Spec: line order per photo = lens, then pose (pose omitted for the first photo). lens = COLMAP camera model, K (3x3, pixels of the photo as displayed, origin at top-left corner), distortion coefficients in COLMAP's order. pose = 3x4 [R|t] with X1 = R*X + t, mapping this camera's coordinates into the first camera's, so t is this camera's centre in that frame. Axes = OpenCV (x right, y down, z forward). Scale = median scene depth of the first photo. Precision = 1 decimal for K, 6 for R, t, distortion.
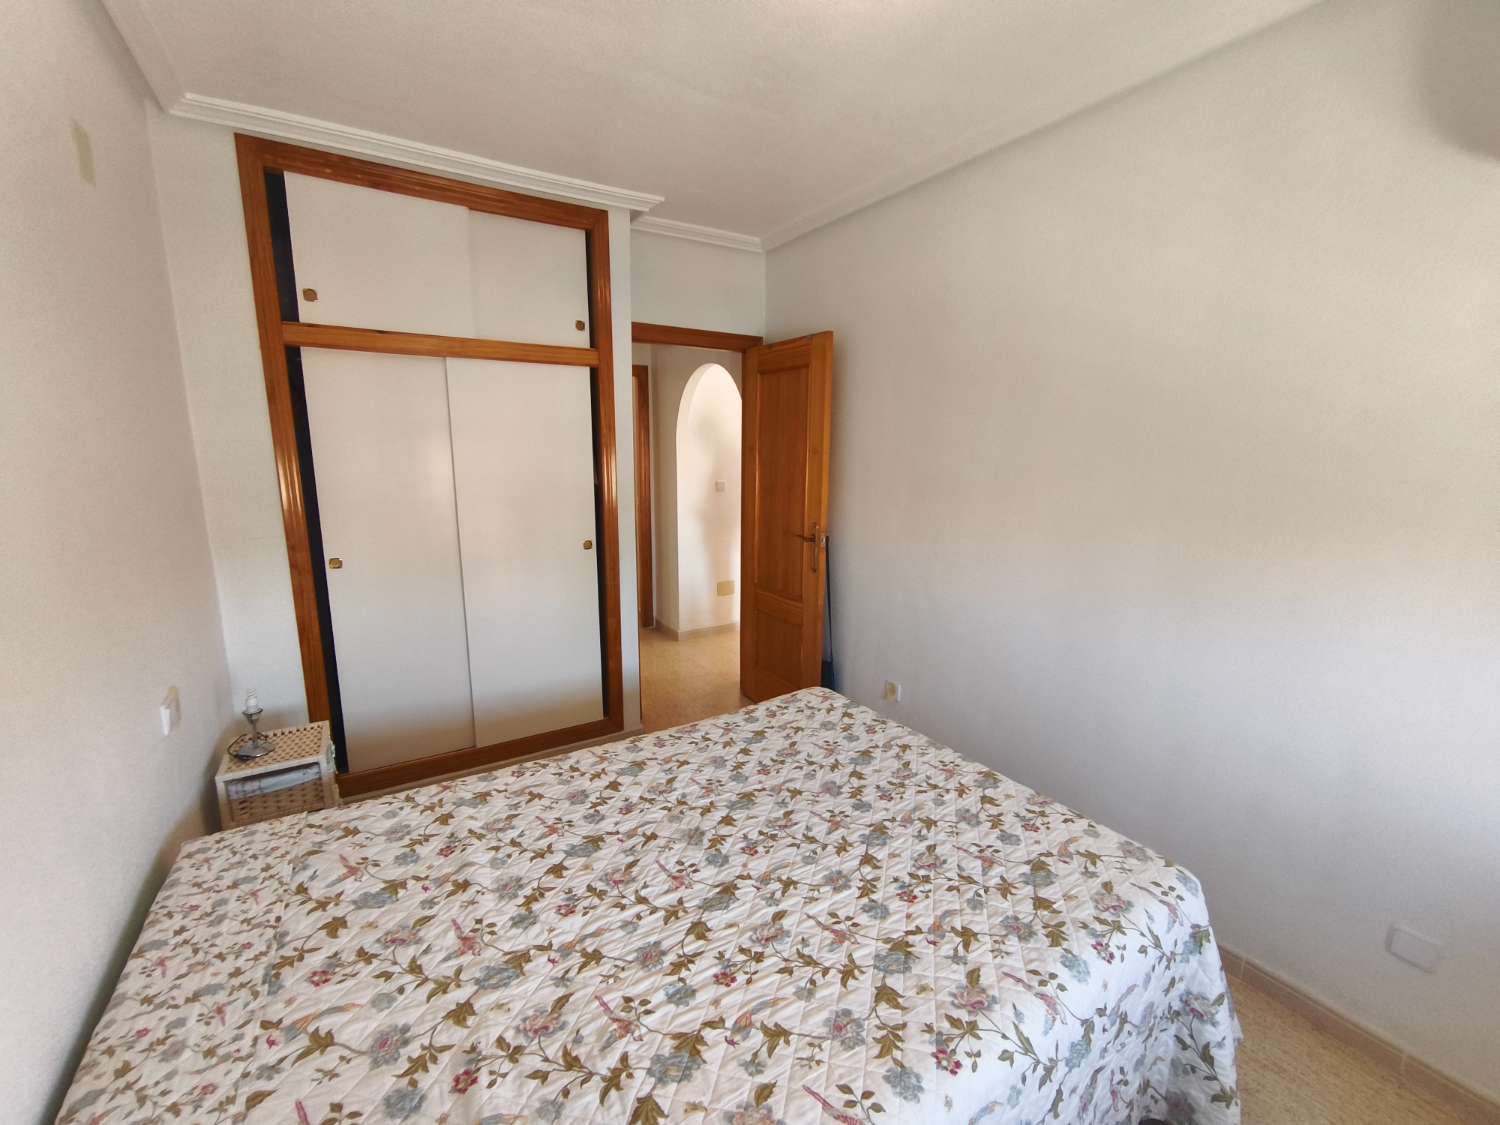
lens RADIAL K [[628.8, 0, 750.6], [0, 628.8, 560.9], [0, 0, 1]] dist [-0.004873, -0.000814]
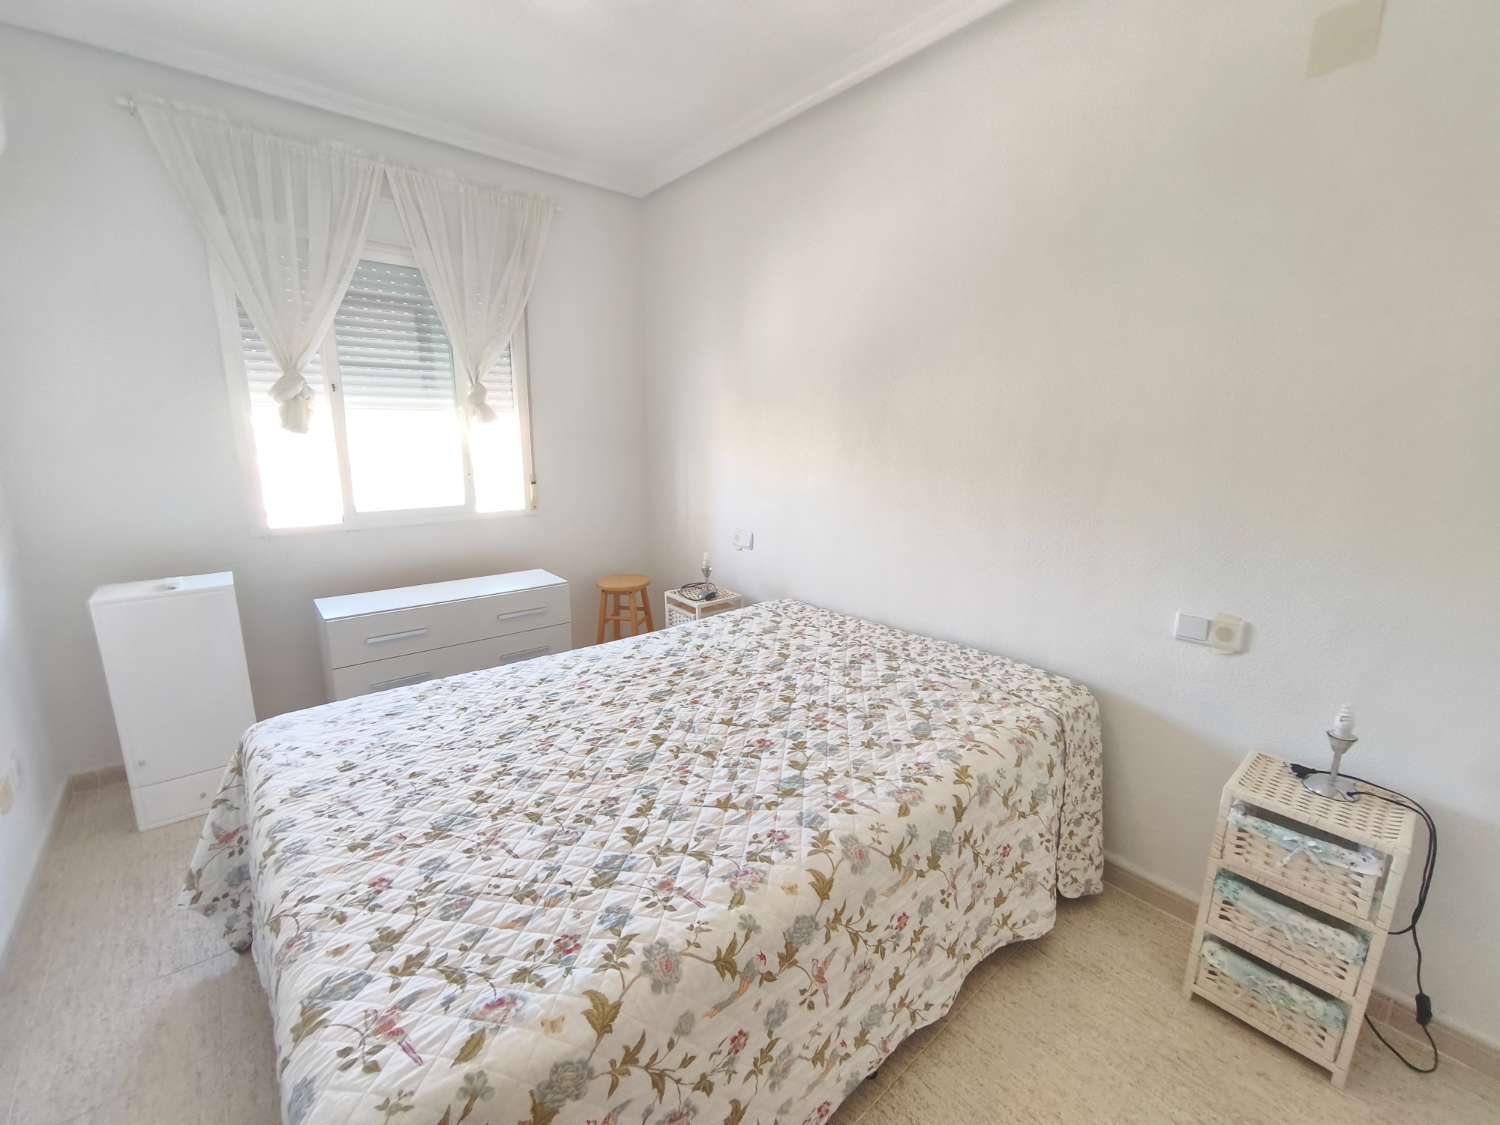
lens RADIAL K [[628.8, 0, 752.9], [0, 628.8, 563.9], [0, 0, 1]] dist [-0.004873, -0.000814]
pose [[-0.990448, 0.016888, -0.136847, -0.055993], [-0.036278, 0.925586, 0.376794, -0.226922], [0.133027, 0.378159, -0.916133, 1.868791]]
